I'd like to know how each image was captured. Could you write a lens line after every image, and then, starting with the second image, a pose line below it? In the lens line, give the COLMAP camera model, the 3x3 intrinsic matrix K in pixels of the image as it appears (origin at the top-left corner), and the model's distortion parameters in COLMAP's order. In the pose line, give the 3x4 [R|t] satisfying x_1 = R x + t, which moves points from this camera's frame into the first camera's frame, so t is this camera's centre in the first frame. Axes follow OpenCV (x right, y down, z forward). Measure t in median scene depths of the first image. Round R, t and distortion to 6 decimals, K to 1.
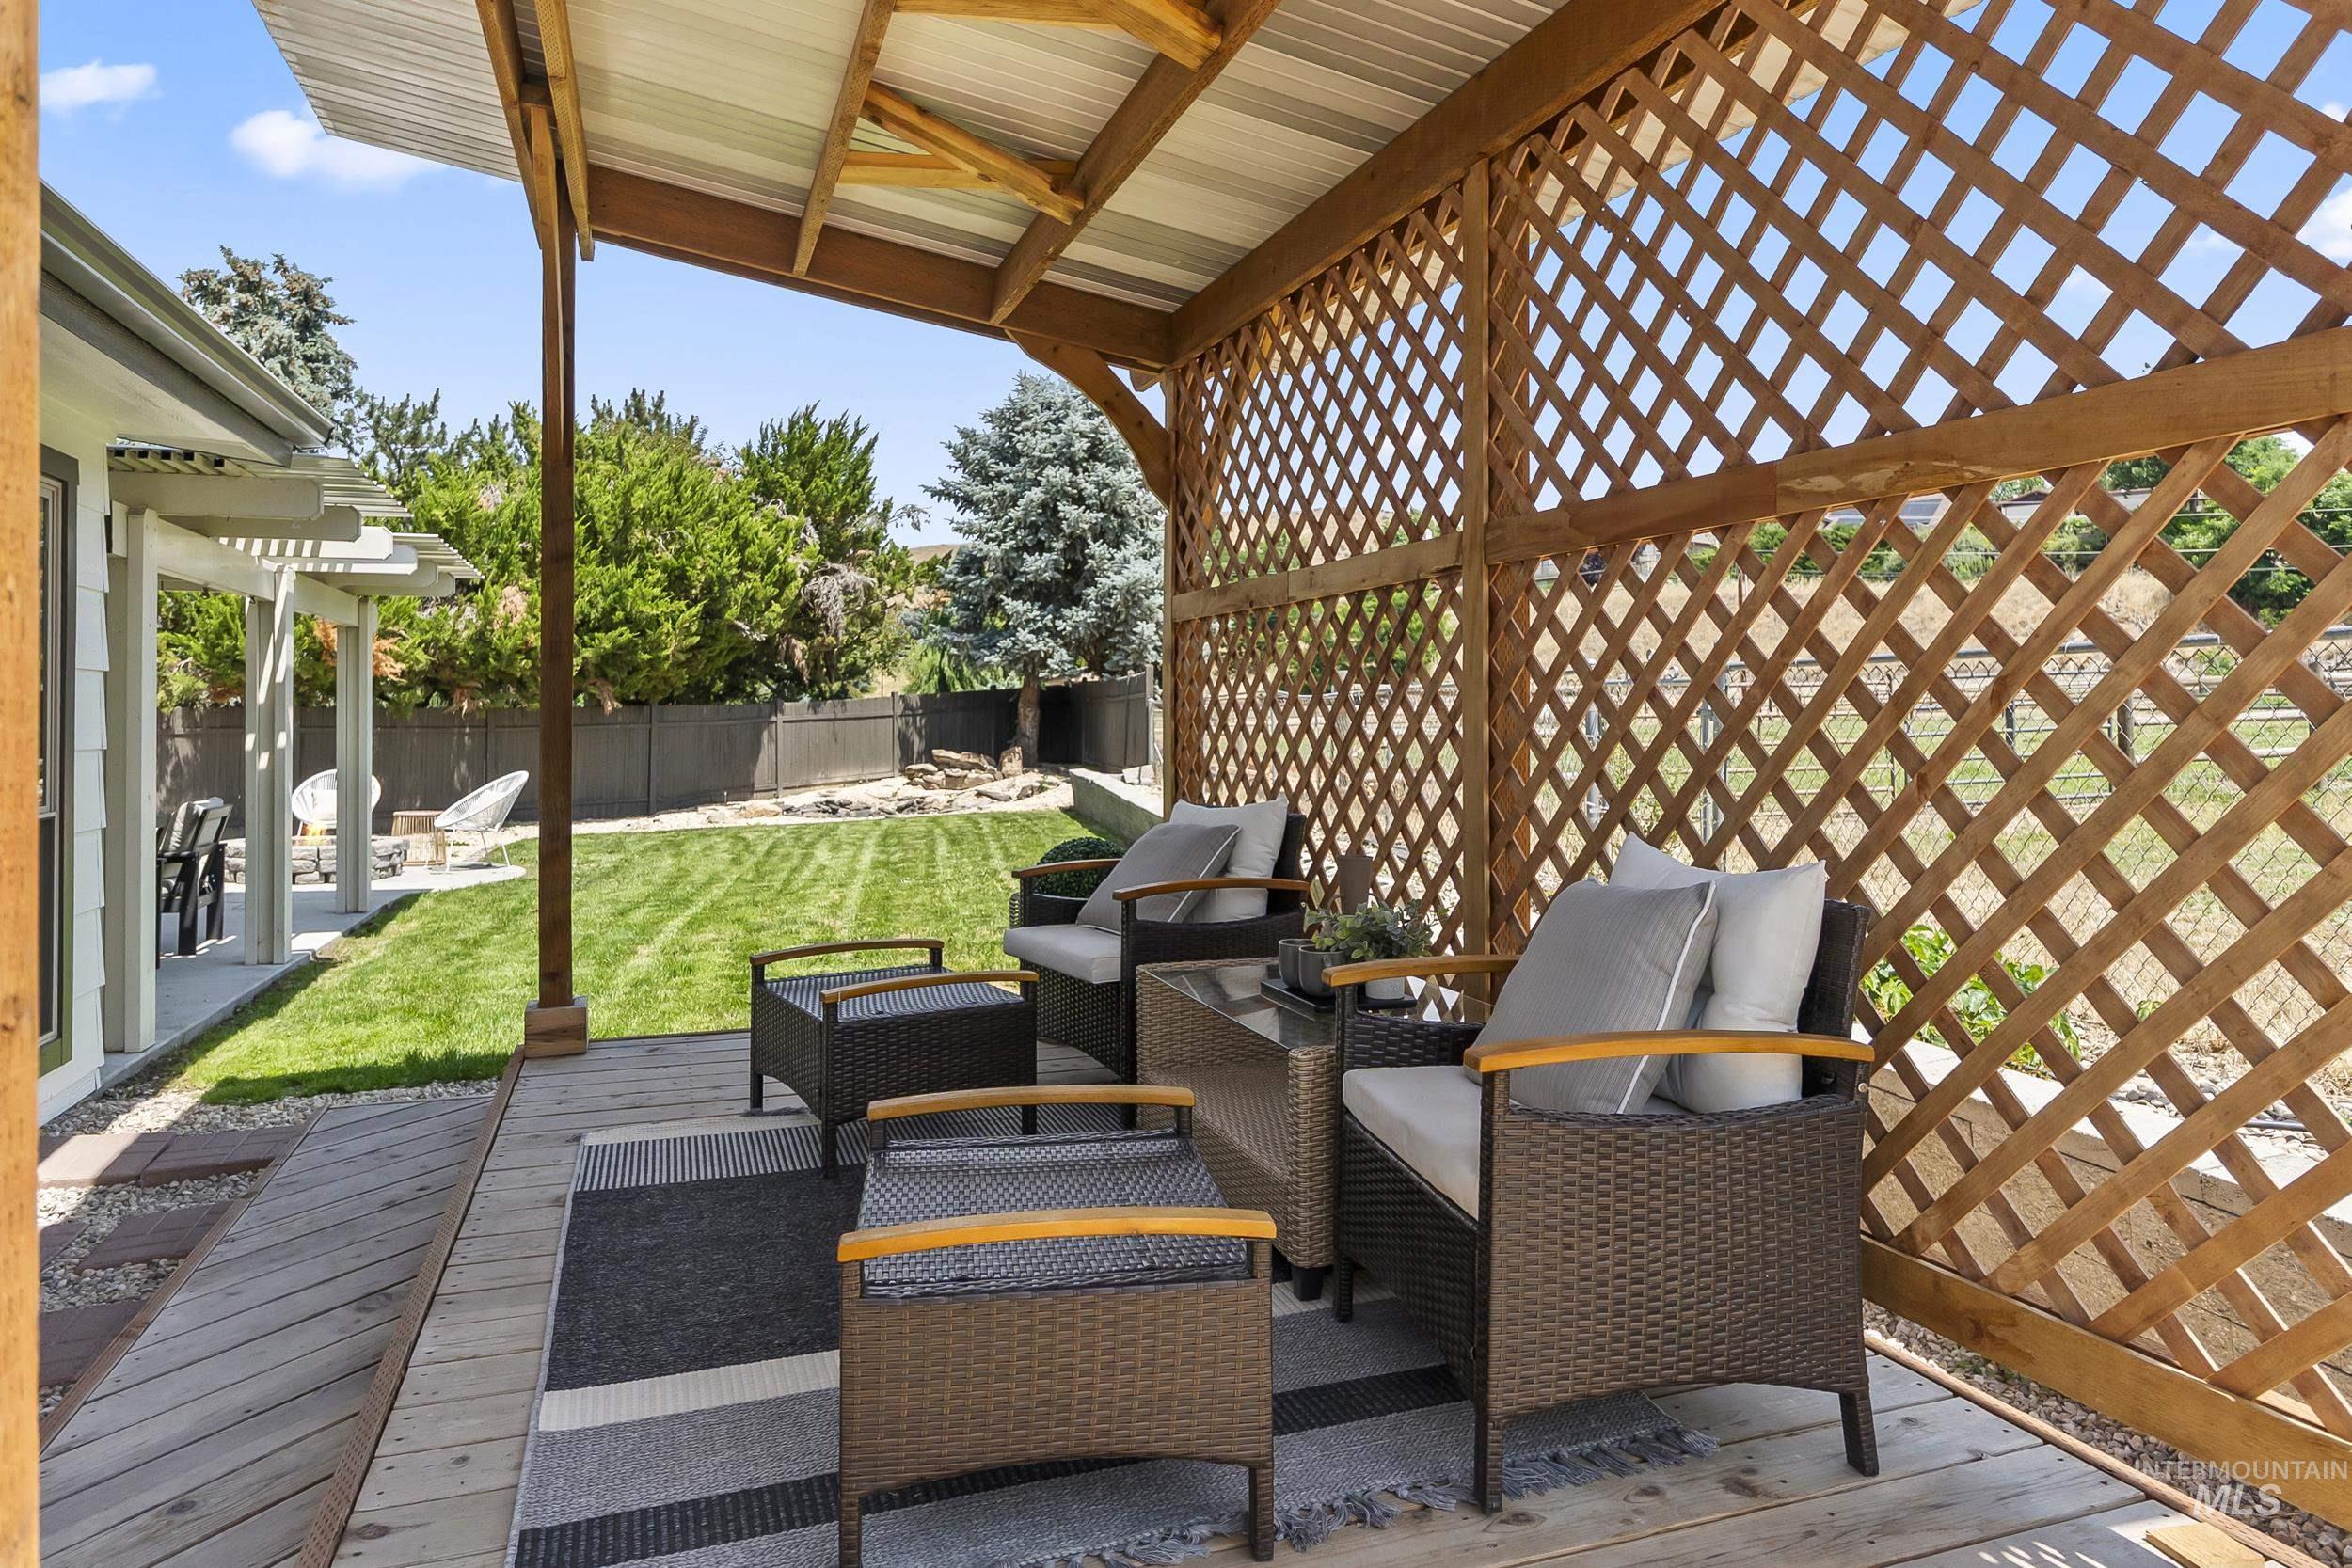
lens RADIAL K [[1453.7, 0, 1170.4], [0, 1453.7, 662.3], [0, 0, 1]] dist [0.001623, -0.000102]
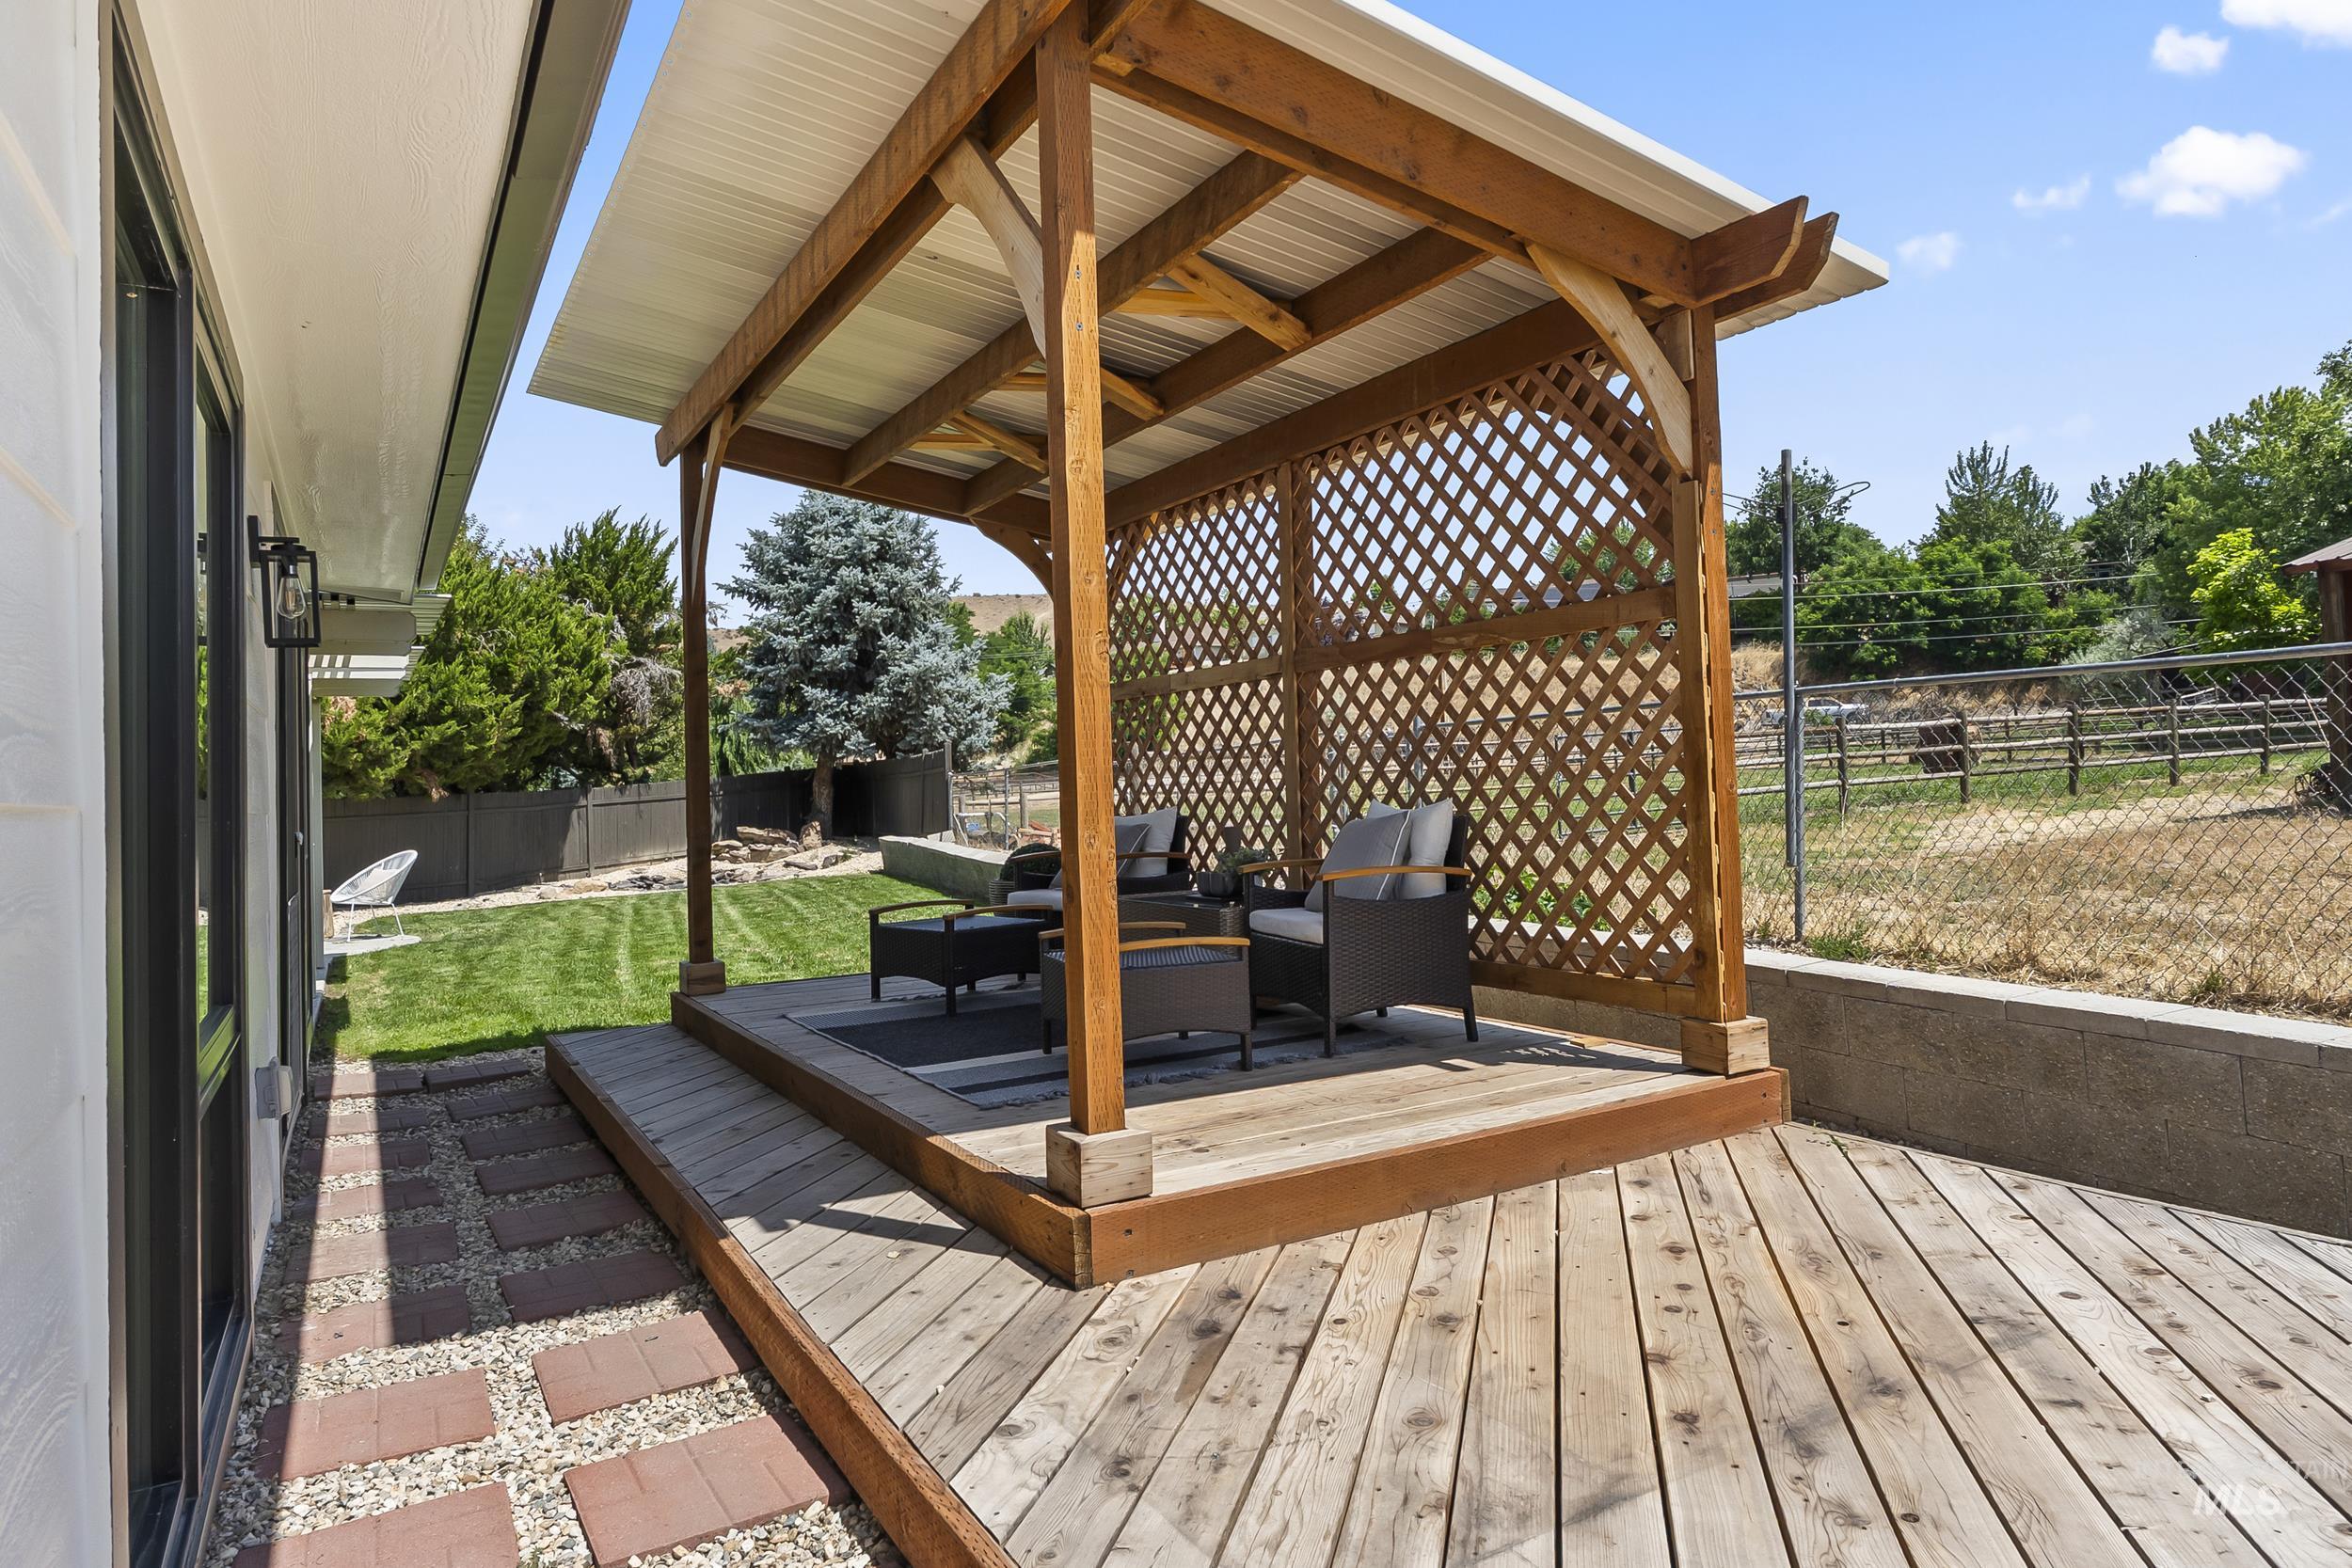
lens RADIAL K [[1407.6, 0, 1179.6], [0, 1407.6, 708.1], [0, 0, 1]] dist [-0.001362, 0.000025]
pose [[0.982021, -0.021086, 0.187589, -0.035210], [0.025475, 0.999454, -0.021019, 0.001904], [-0.187043, 0.025420, 0.982023, -0.099170]]
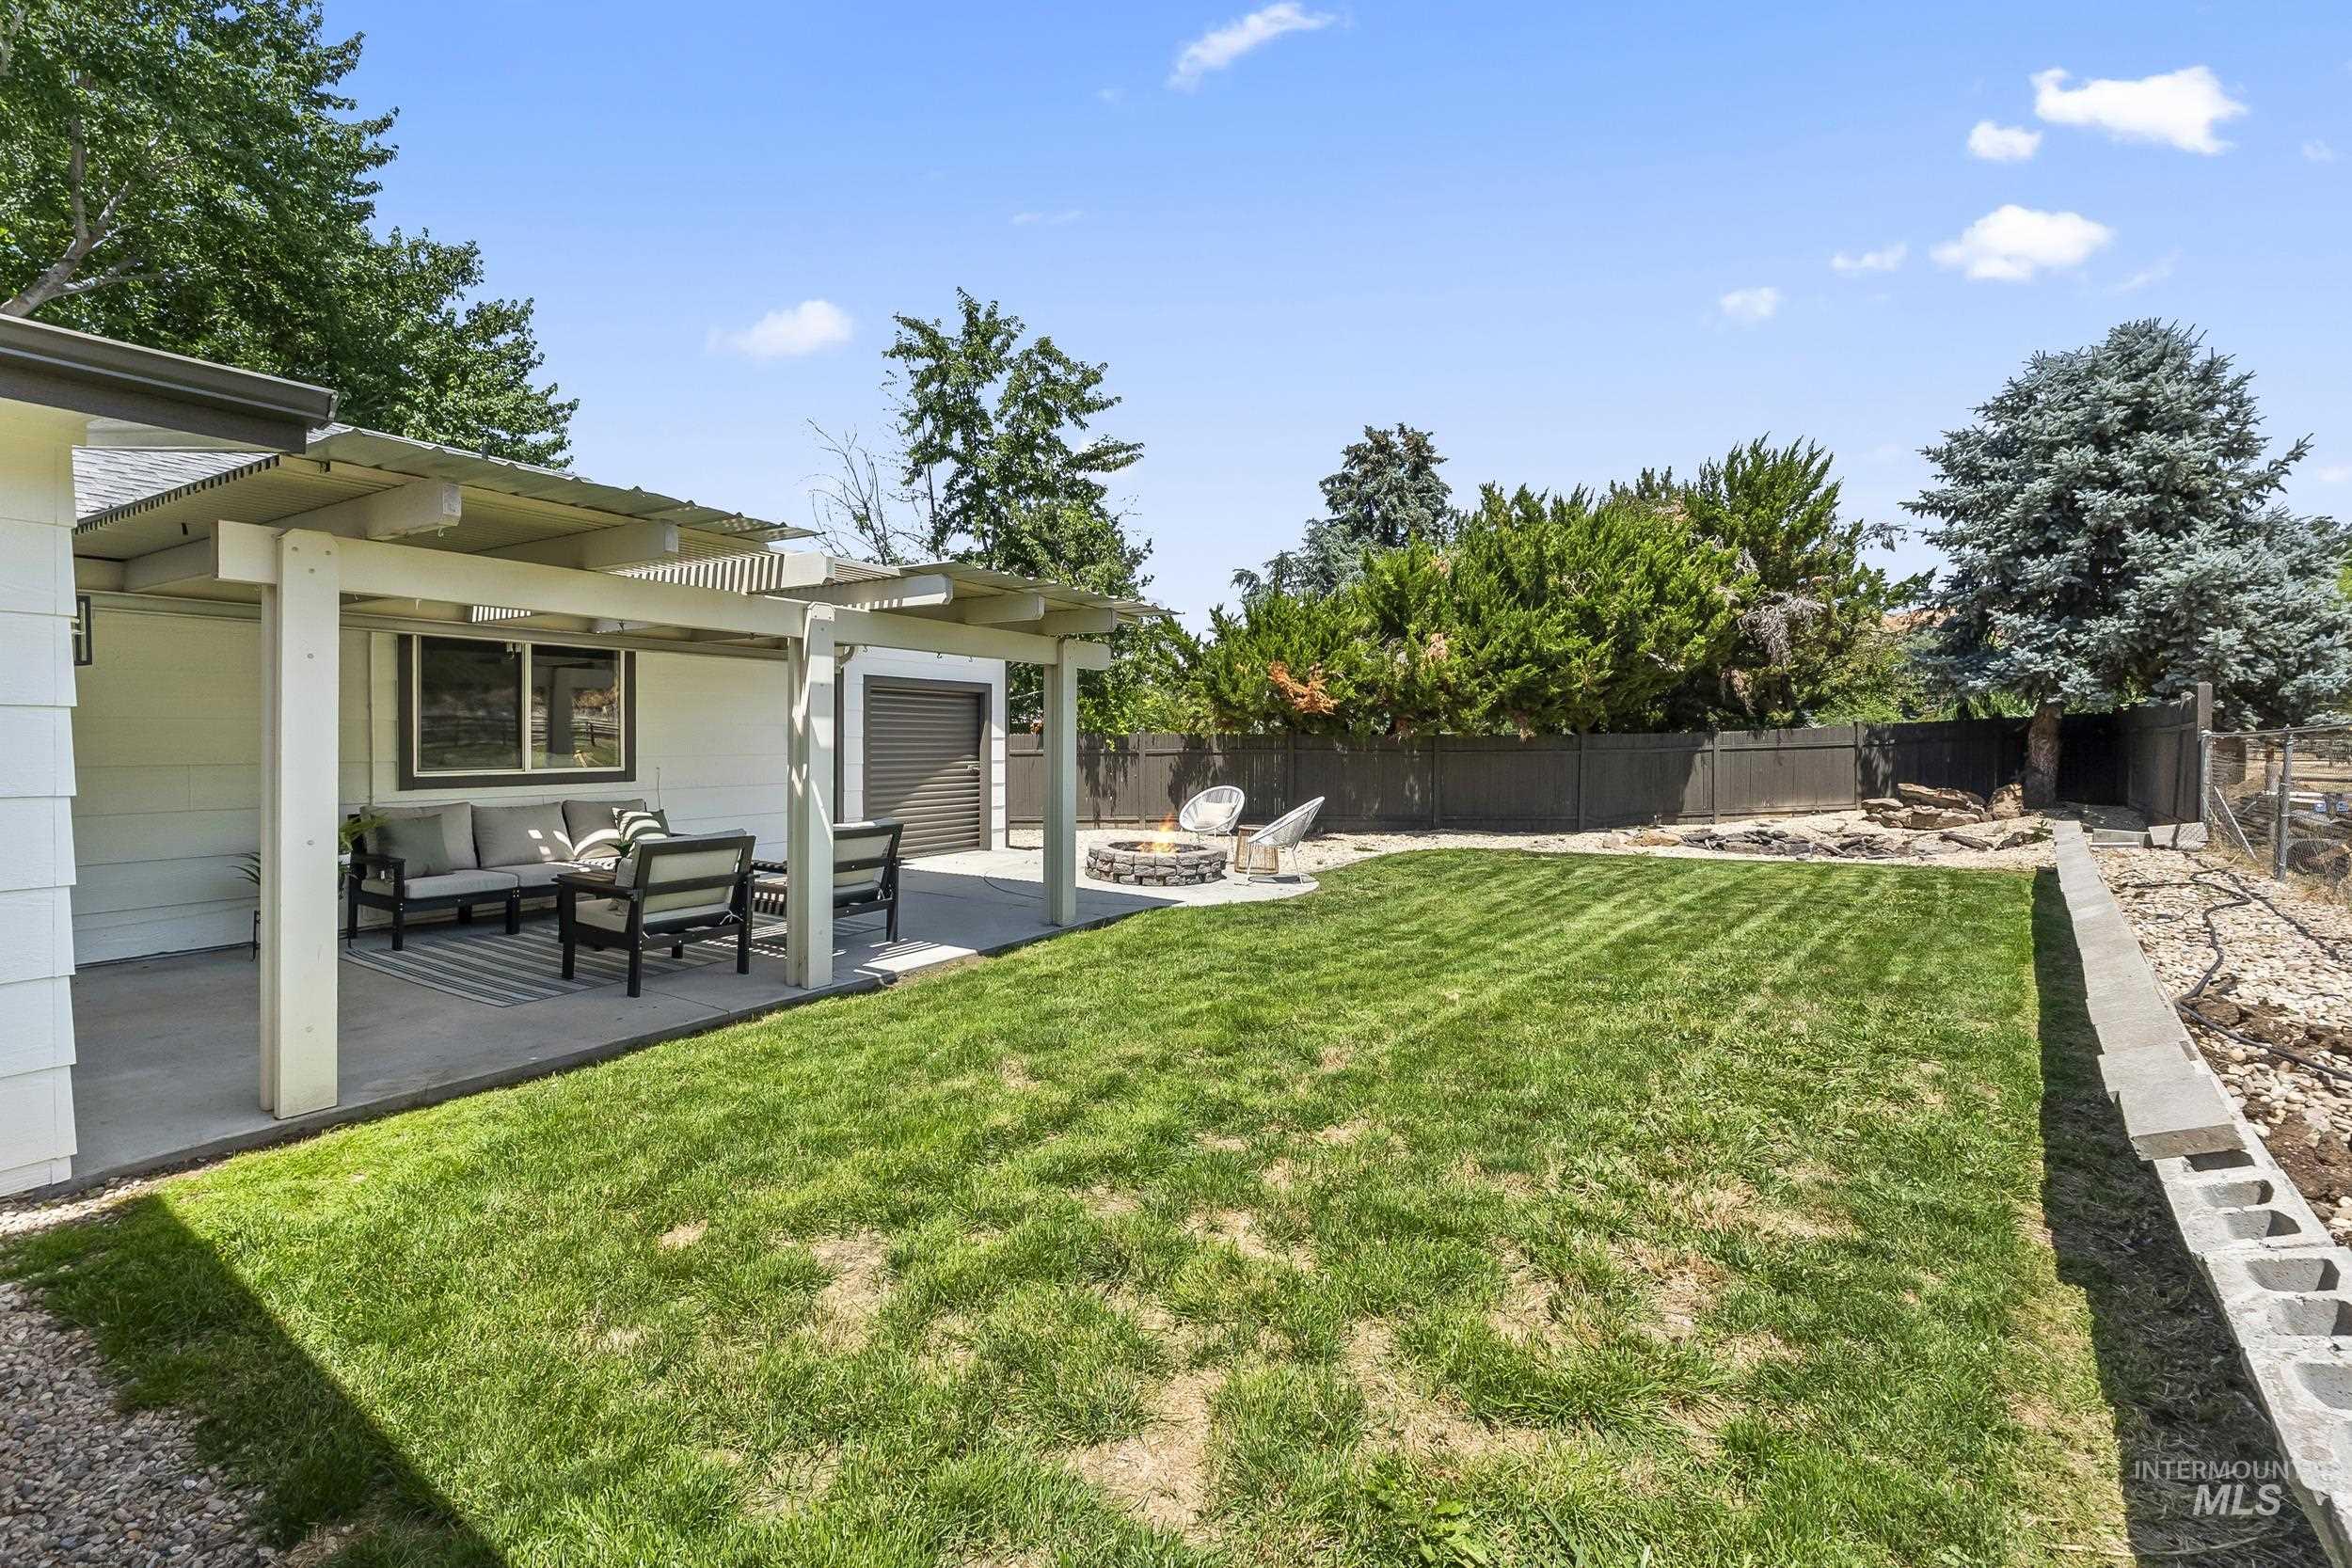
lens RADIAL K [[1012.9, 0, 1165.3], [0, 1012.9, 735.6], [0, 0, 1]] dist [-0.007990, -0.000348]
pose [[0.639450, 0.008348, -0.768787, 0.032140], [0.018631, 0.999479, 0.026350, 0.004204], [0.768607, -0.031172, 0.638961, 0.238487]]
